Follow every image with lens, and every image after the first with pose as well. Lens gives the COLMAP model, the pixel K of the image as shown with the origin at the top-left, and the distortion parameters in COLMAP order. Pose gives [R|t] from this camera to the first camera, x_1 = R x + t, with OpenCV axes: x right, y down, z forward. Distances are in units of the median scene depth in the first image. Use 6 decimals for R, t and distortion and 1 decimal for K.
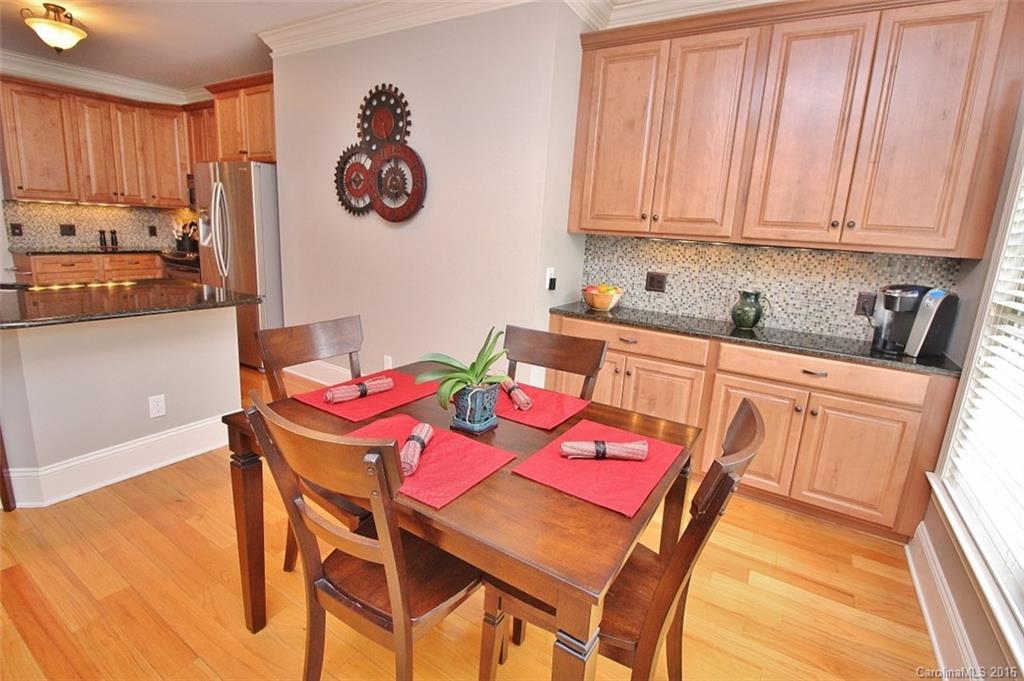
lens RADIAL K [[469.7, 0, 511.7], [0, 469.7, 331.0], [0, 0, 1]] dist [-0.019158, -0.003087]
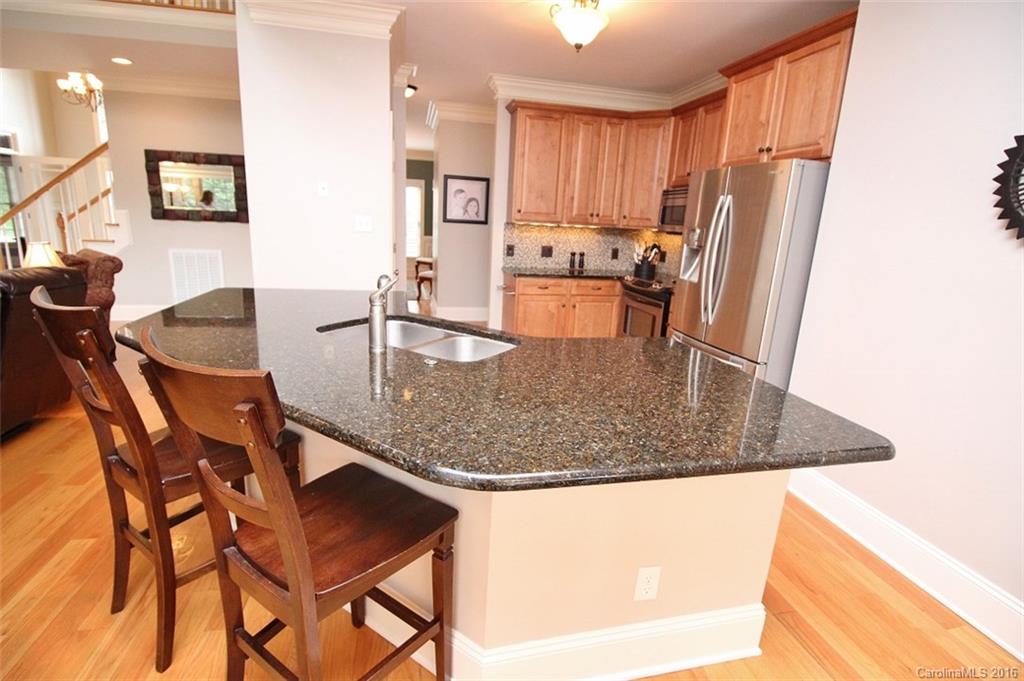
lens RADIAL K [[469.7, 0, 514.1], [0, 469.7, 336.4], [0, 0, 1]] dist [-0.019158, -0.003087]
pose [[0.697276, 0.143886, -0.702213, -0.307530], [-0.158102, 0.986391, 0.045125, -0.082845], [0.699150, 0.079557, 0.710535, 0.267534]]
